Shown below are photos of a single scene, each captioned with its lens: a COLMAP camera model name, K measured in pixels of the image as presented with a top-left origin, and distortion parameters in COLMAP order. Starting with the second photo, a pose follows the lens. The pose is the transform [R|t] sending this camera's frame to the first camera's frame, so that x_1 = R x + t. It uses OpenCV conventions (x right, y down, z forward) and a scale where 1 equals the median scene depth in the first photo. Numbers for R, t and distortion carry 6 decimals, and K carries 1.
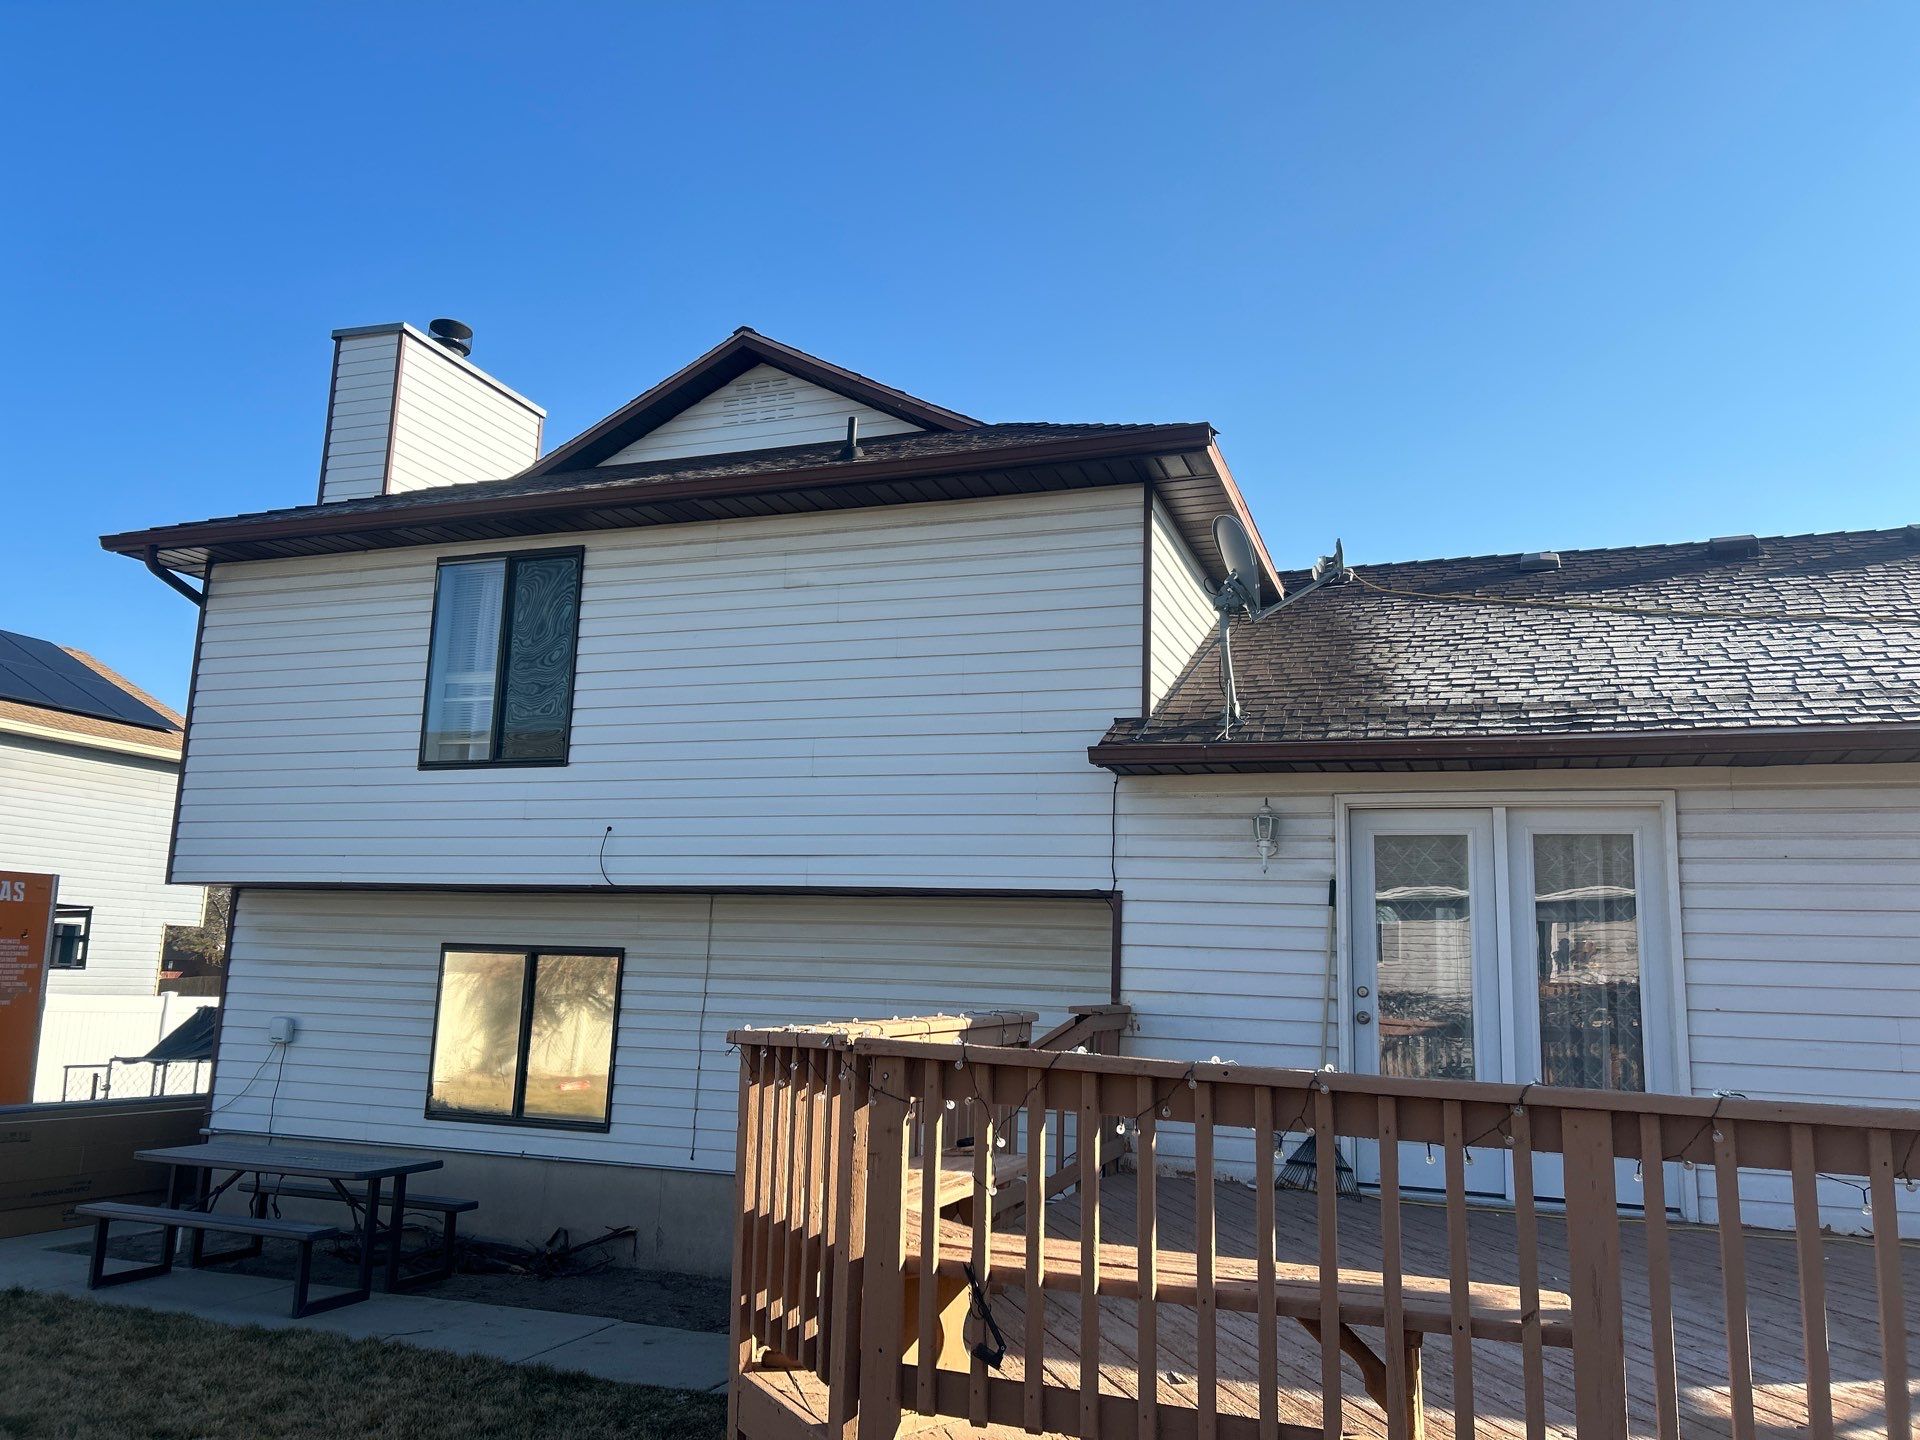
lens RADIAL K [[1420.1, 0, 976.0], [0, 1420.1, 707.3], [0, 0, 1]] dist [0.082607, -0.147301]
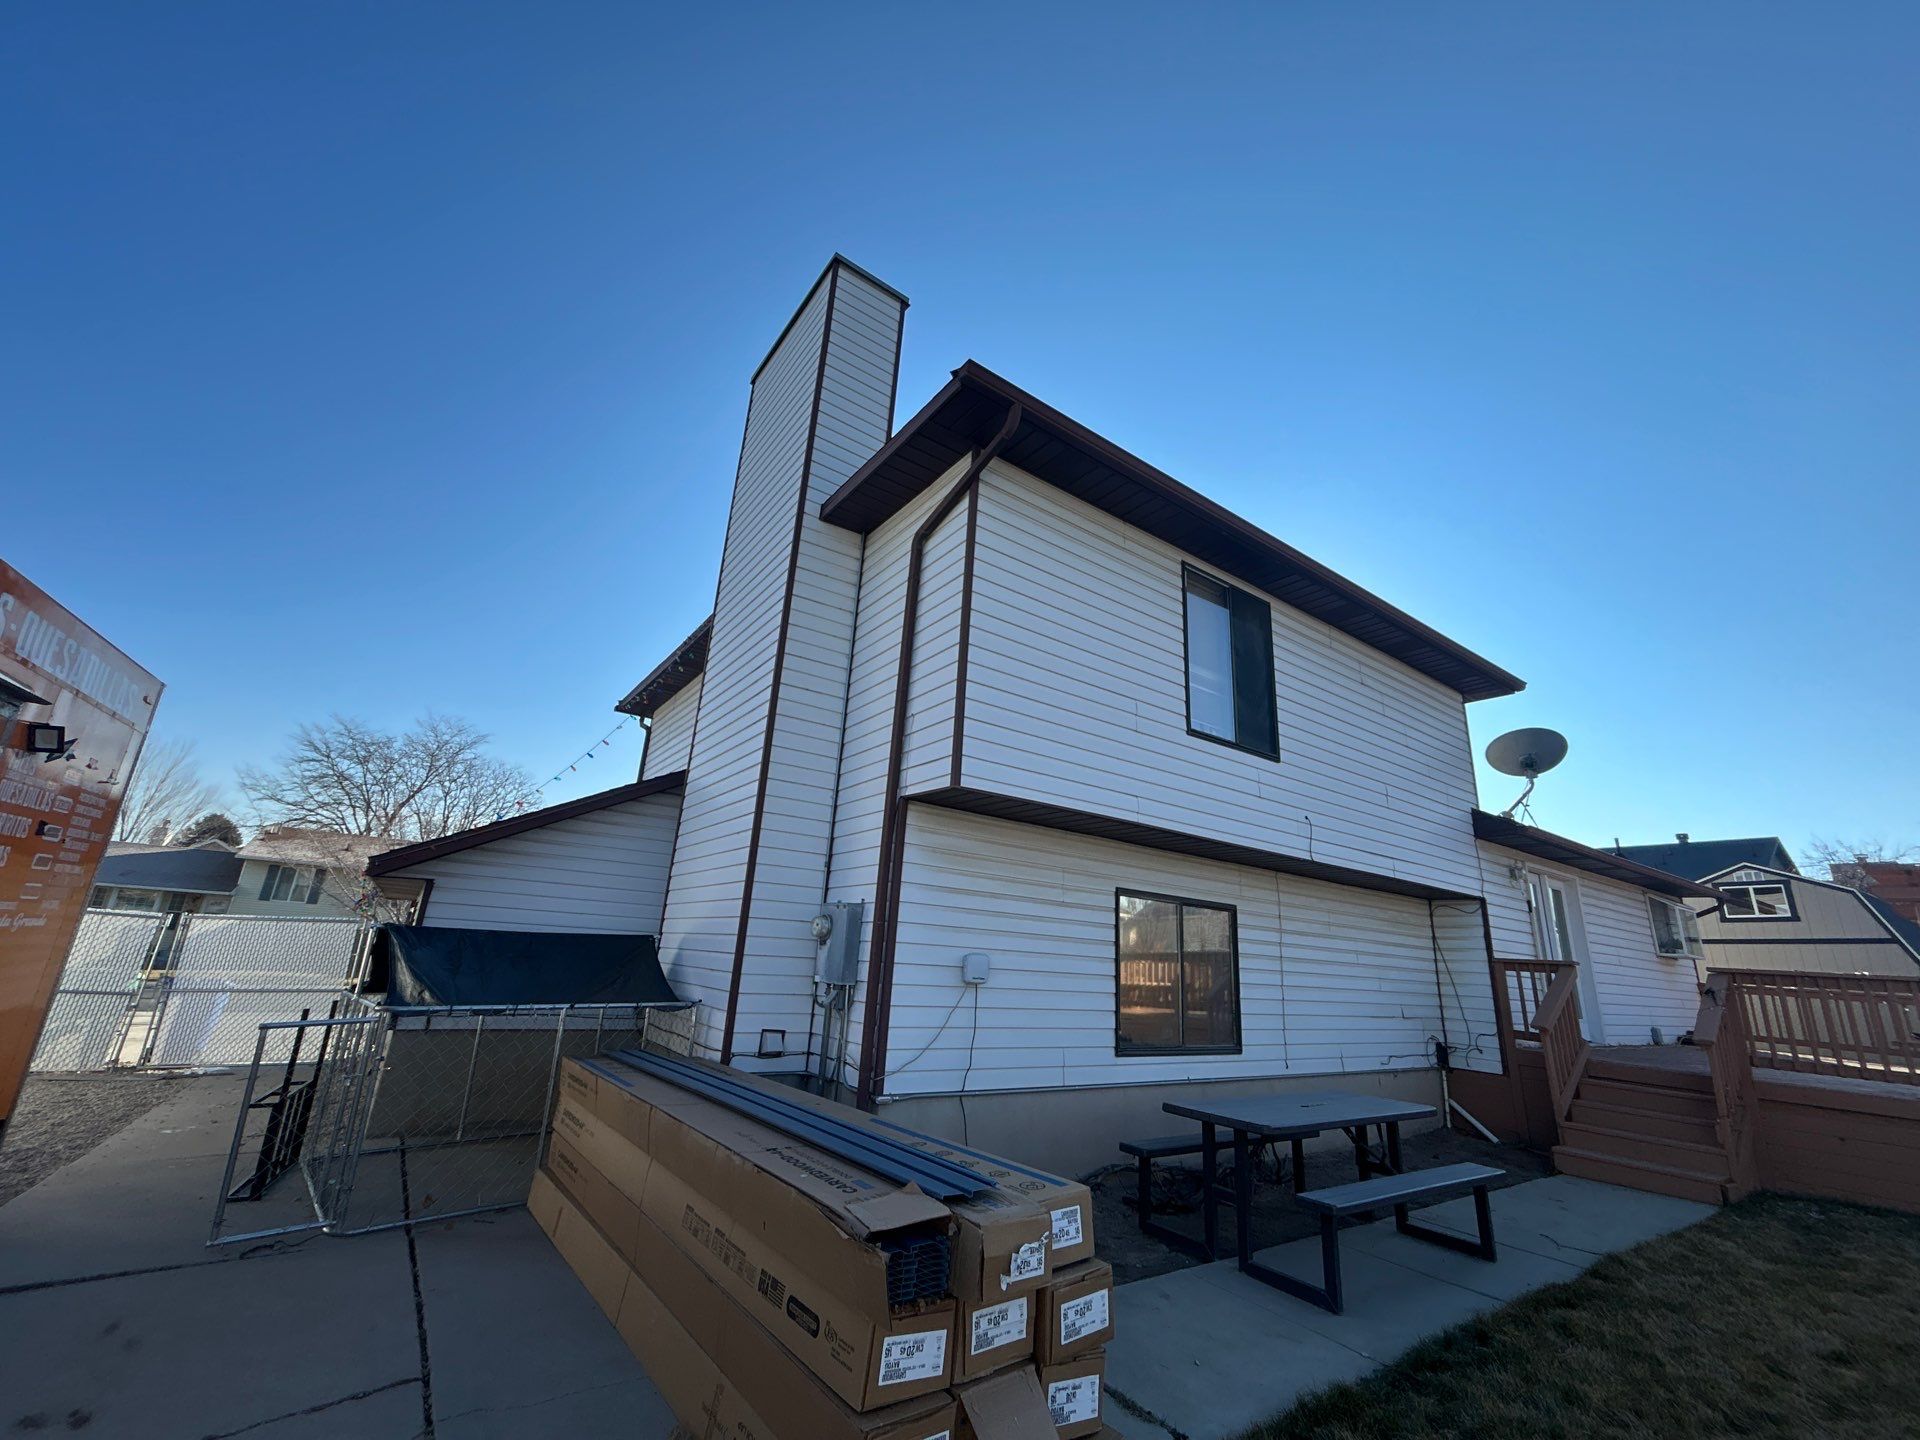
lens RADIAL K [[768.9, 0, 961.5], [0, 768.9, 702.7], [0, 0, 1]] dist [-0.013805, -0.000081]
pose [[0.575648, 0.264251, 0.773822, -0.980047], [-0.193368, 0.963493, -0.185175, 0.168735], [-0.794505, -0.043037, 0.605730, 0.786399]]
